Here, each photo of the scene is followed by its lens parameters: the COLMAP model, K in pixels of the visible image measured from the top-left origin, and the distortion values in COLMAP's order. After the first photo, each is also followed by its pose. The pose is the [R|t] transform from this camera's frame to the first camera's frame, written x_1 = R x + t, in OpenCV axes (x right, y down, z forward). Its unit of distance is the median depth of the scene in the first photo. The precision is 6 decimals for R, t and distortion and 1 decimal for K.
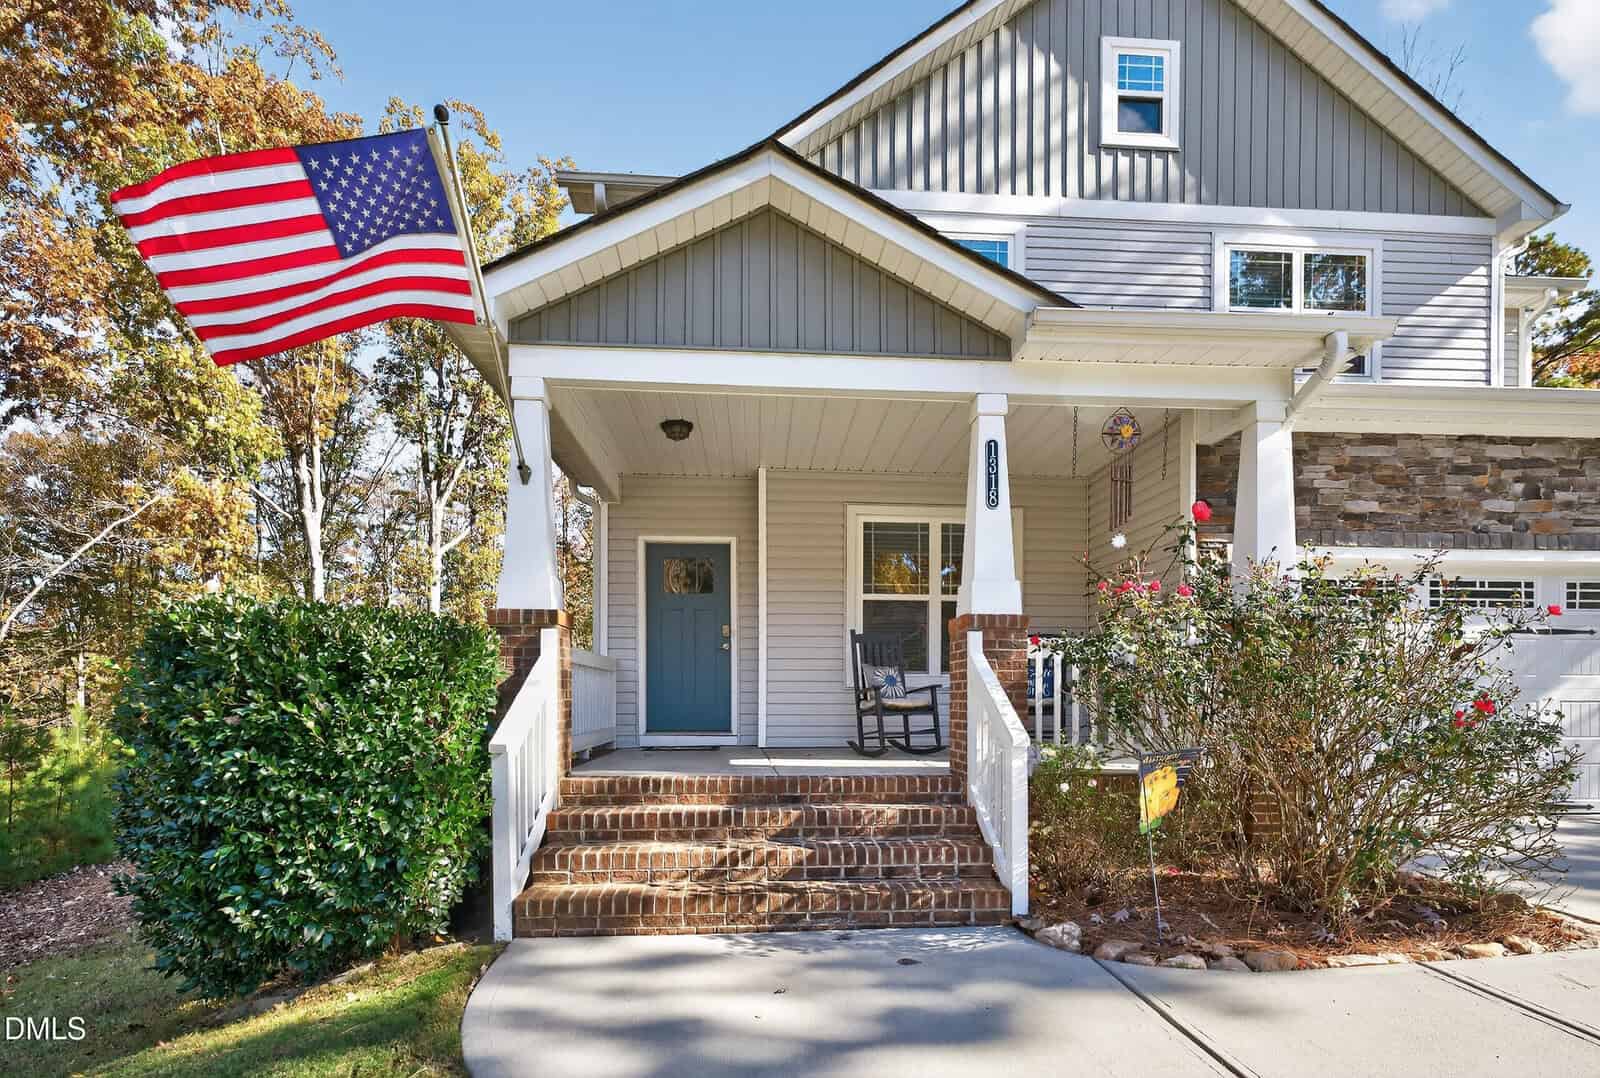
lens RADIAL K [[736.2, 0, 797.9], [0, 736.2, 691.7], [0, 0, 1]] dist [0.004738, -0.001040]
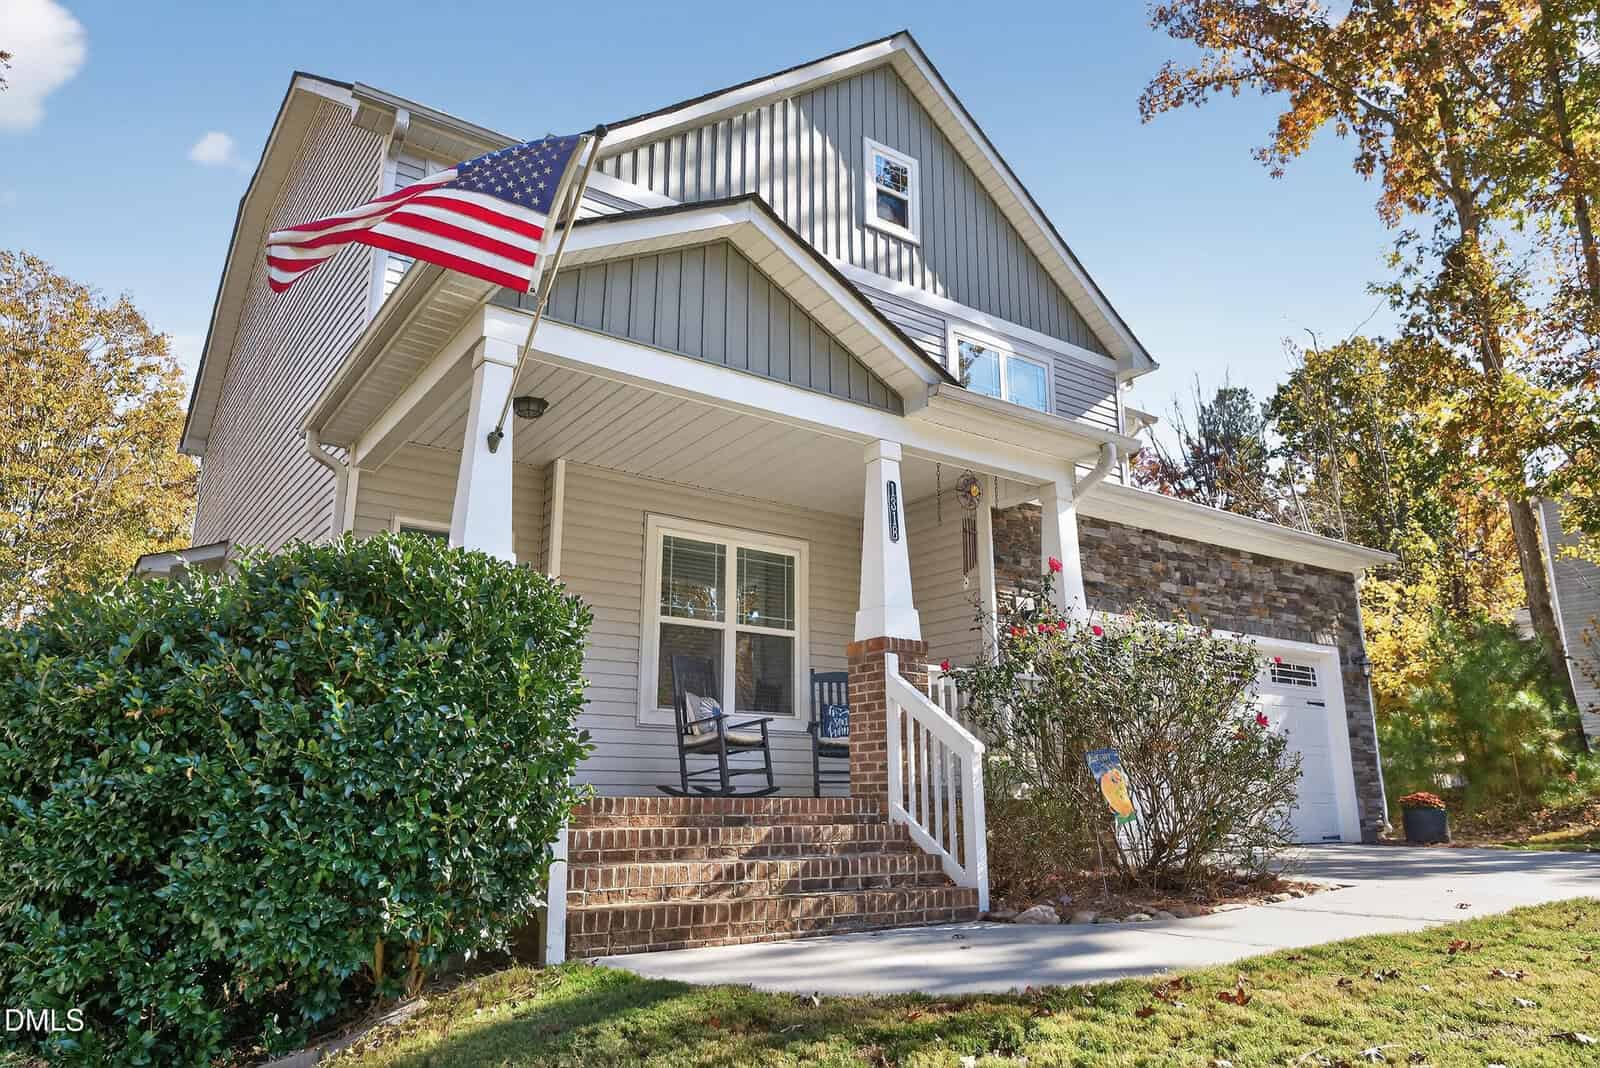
lens RADIAL K [[1084.5, 0, 802.5], [0, 1084.5, 505.5], [0, 0, 1]] dist [0.013663, 0.008229]
pose [[0.839429, 0.139922, 0.525149, -0.575964], [0.002254, 0.965384, -0.260824, 0.096330], [-0.543465, 0.220127, 0.810055, -0.194802]]
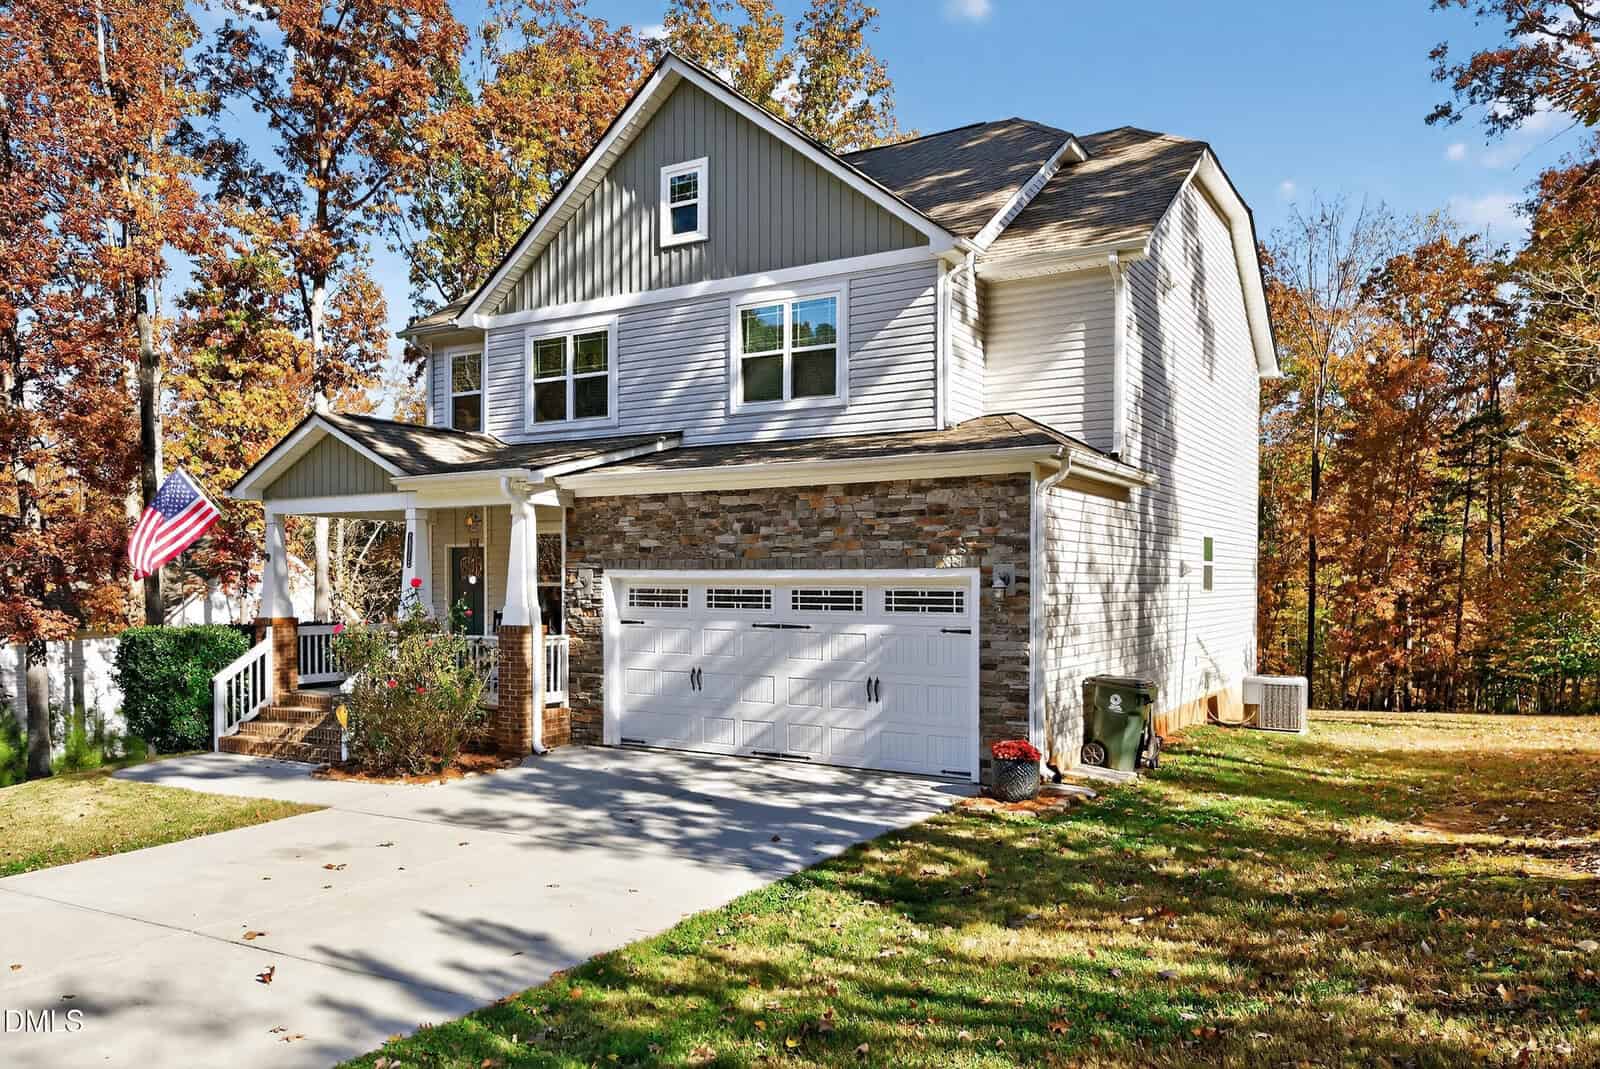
lens RADIAL K [[1169.1, 0, 804.9], [0, 1169.1, 574.4], [0, 0, 1]] dist [0.006442, 0.006548]
pose [[0.810383, -0.004353, -0.585885, 2.414557], [0.004167, 0.999990, -0.001666, -0.181031], [0.585886, -0.001092, 0.810393, -0.742925]]
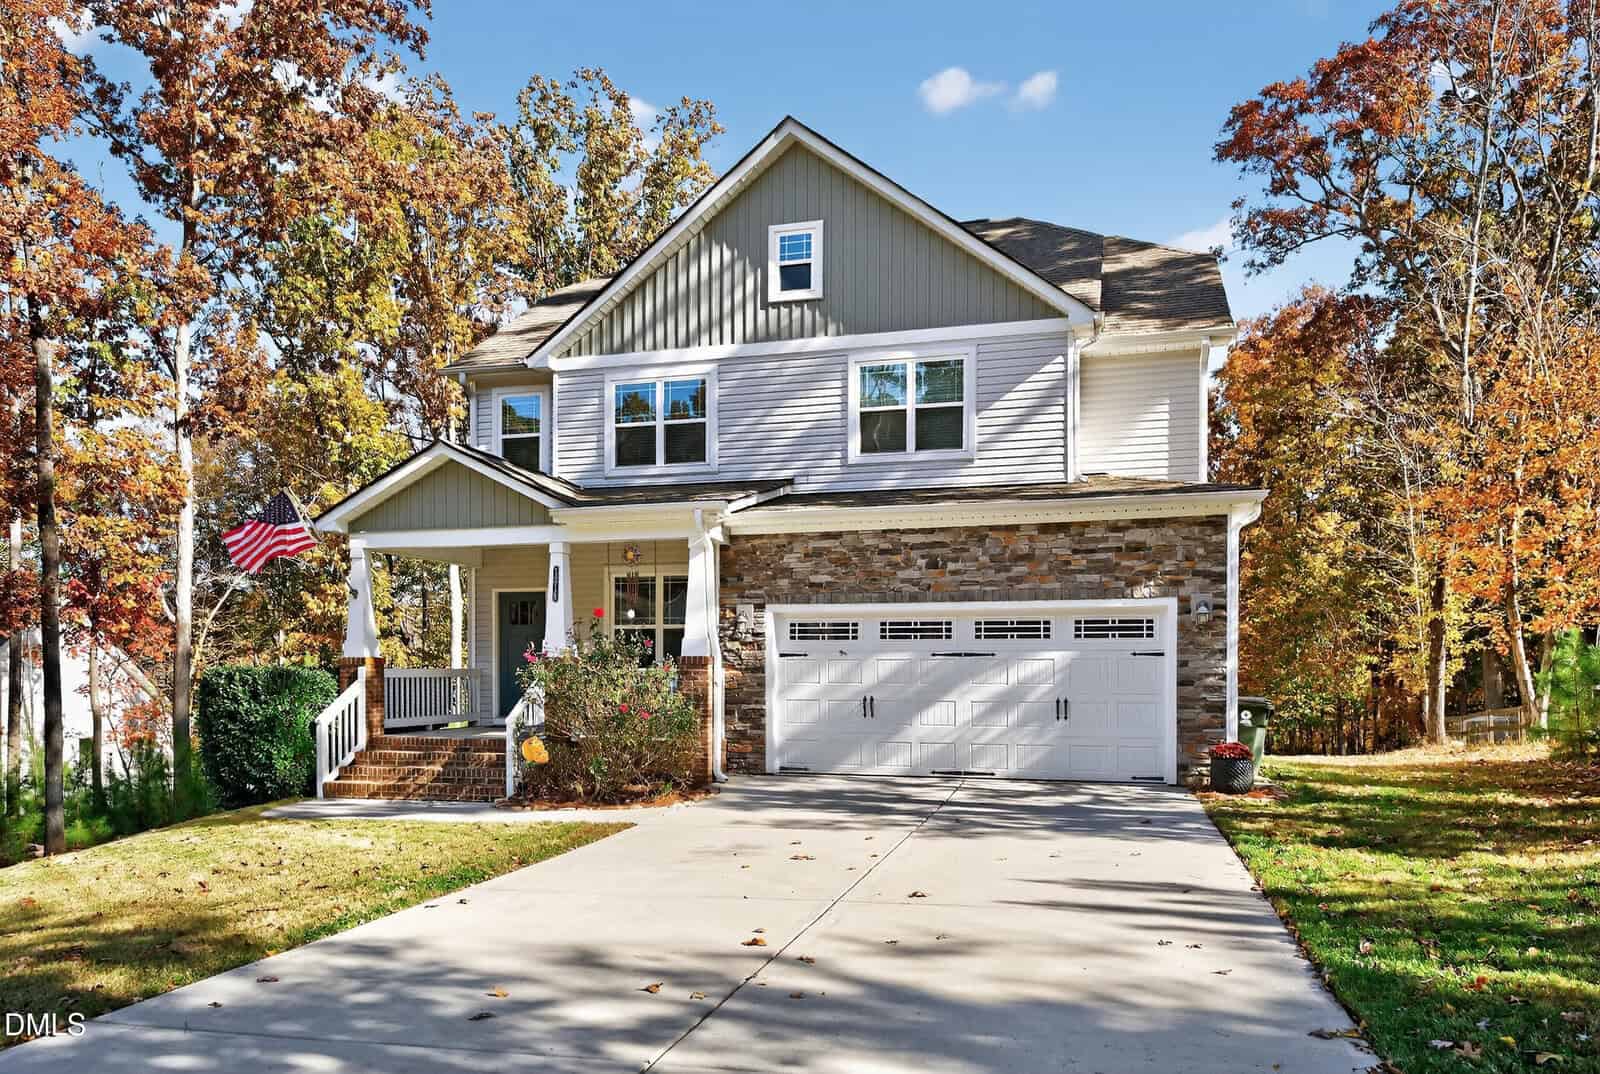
lens RADIAL K [[1126.5, 0, 813.2], [0, 1126.5, 653.7], [0, 0, 1]] dist [0.001888, -0.007023]
pose [[0.939831, -0.007487, -0.341557, 1.574685], [0.006077, 0.999968, -0.005198, -0.076577], [0.341585, 0.002810, 0.939847, -1.276753]]
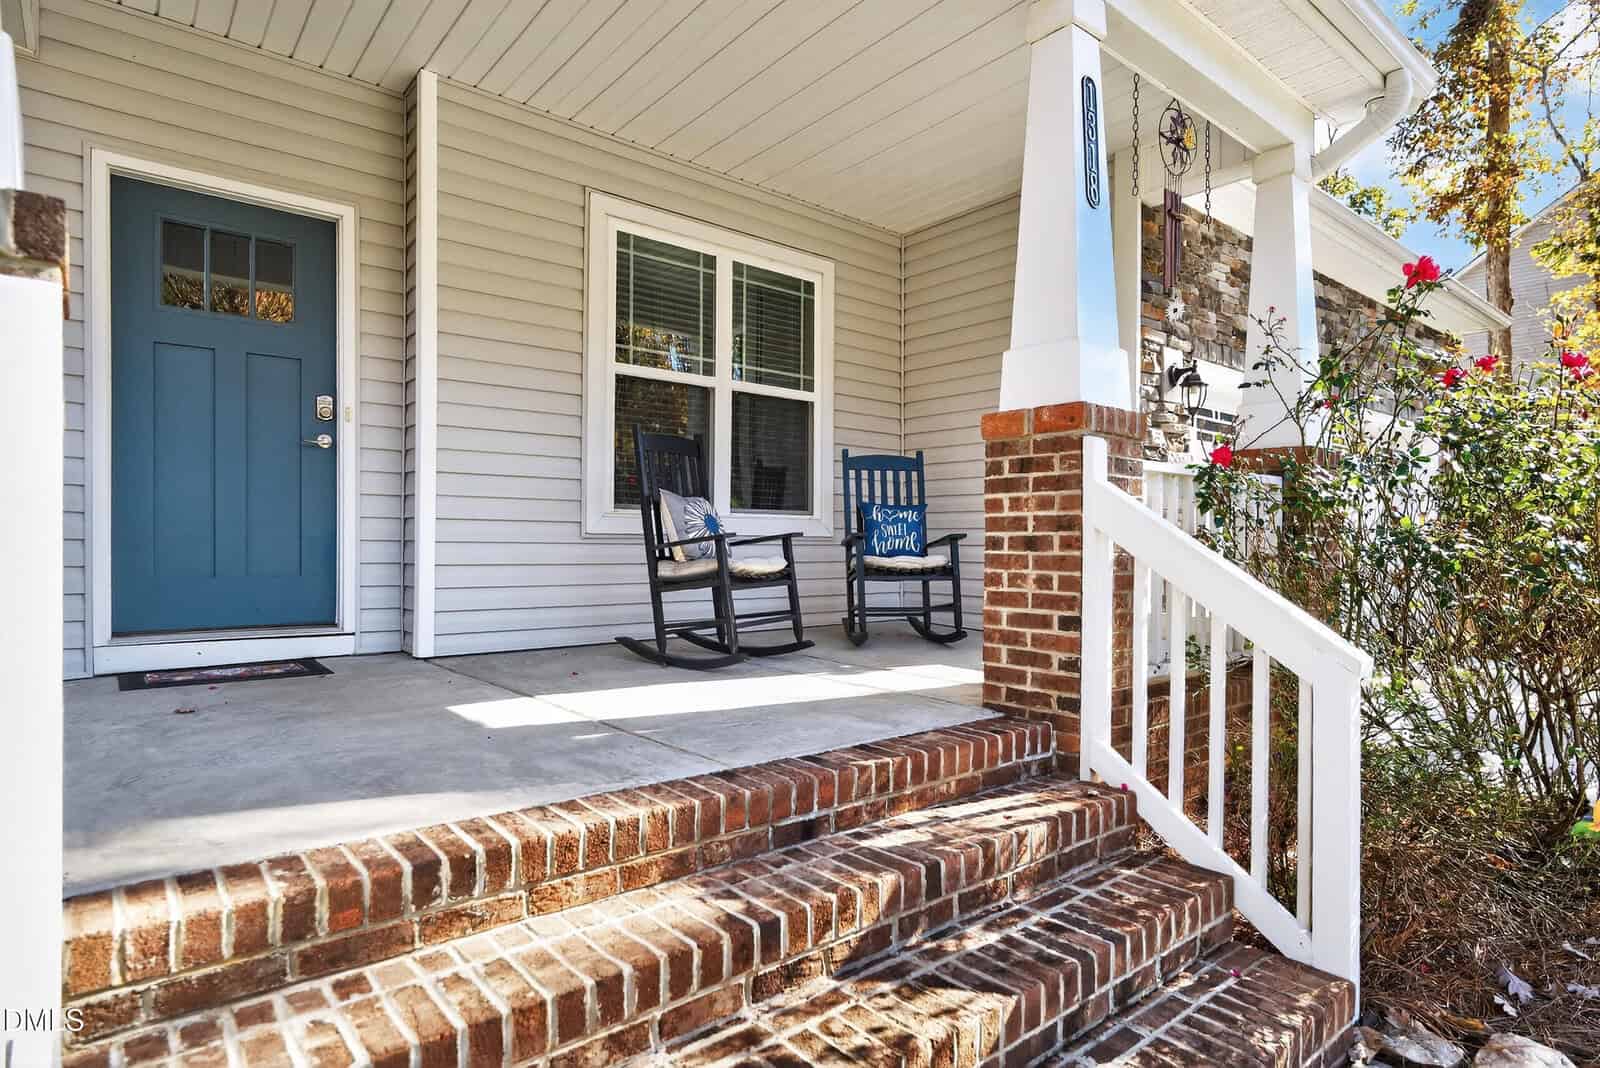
lens RADIAL K [[870.9, 0, 766.8], [0, 870.9, 538.8], [0, 0, 1]] dist [-0.020014, 0.001946]
pose [[0.820319, 0.004070, 0.571892, -0.232600], [-0.010593, 0.999911, 0.008077, -0.010631], [-0.571808, -0.012684, 0.820289, 0.511241]]
